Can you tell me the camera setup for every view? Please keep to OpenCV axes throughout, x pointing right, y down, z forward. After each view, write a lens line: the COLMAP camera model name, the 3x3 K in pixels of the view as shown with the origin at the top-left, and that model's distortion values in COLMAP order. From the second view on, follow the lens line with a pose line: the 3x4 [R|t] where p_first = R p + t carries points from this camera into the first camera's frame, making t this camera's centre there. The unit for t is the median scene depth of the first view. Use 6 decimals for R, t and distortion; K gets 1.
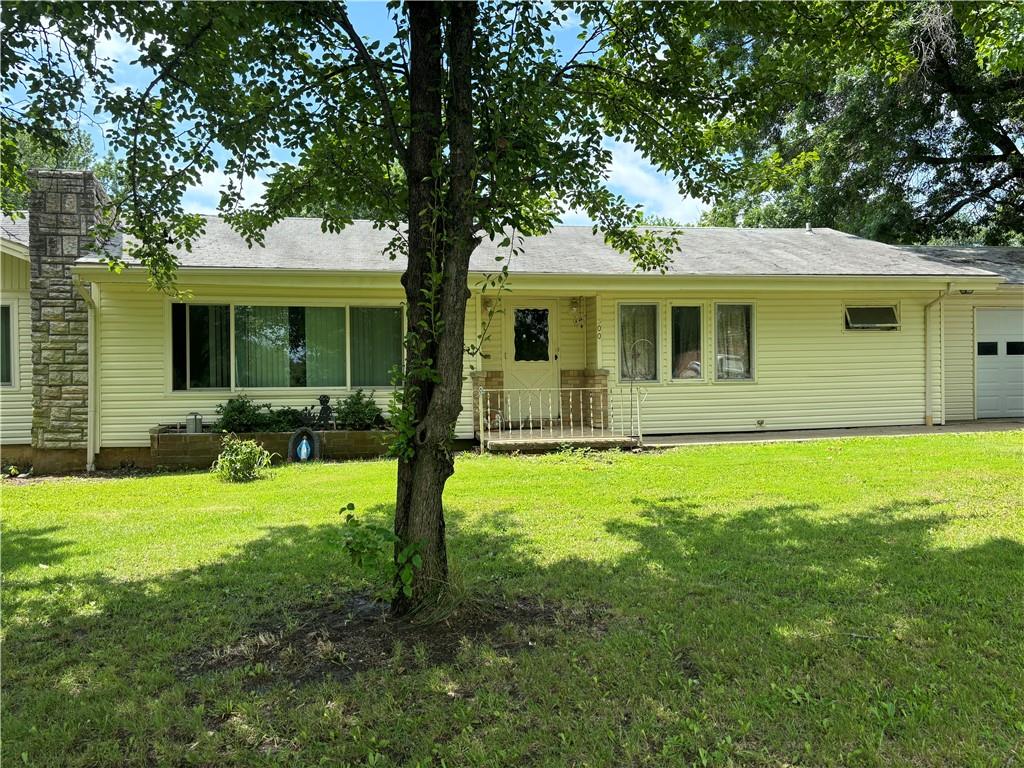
lens RADIAL K [[781.3, 0, 515.3], [0, 781.3, 386.8], [0, 0, 1]] dist [0.052173, -0.060377]
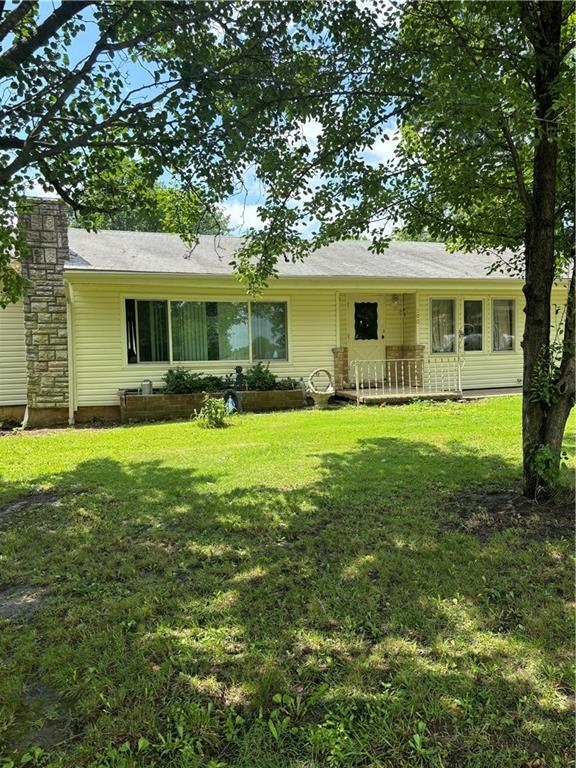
lens RADIAL K [[586.0, 0, 288.7], [0, 586.0, 387.7], [0, 0, 1]] dist [0.052173, -0.060377]
pose [[0.992865, -0.018128, 0.117859, -0.254521], [0.012289, 0.998670, 0.050079, -0.001557], [-0.118610, -0.048274, 0.991767, -0.038737]]
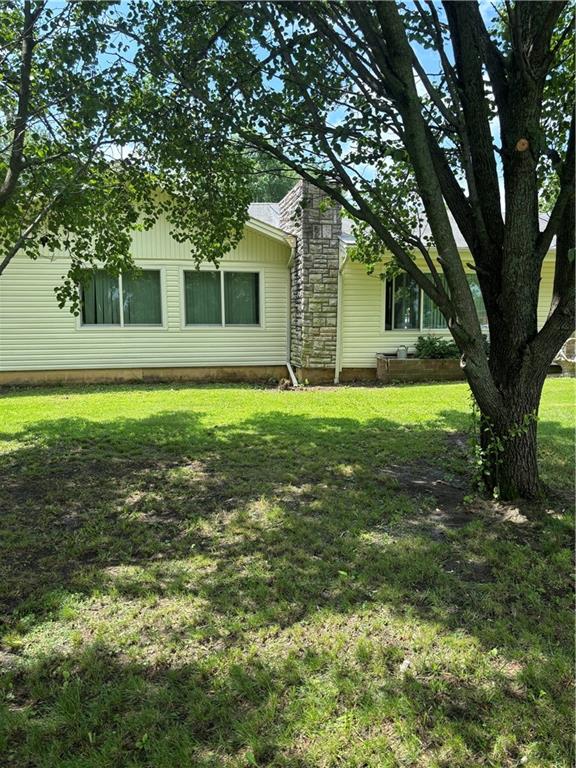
lens RADIAL K [[586.0, 0, 296.9], [0, 586.0, 384.1], [0, 0, 1]] dist [0.052173, -0.060377]
pose [[0.999926, 0.010628, 0.005913, -0.552588], [-0.011156, 0.995120, 0.098038, -0.001517], [-0.004842, -0.098097, 0.995165, -0.113203]]
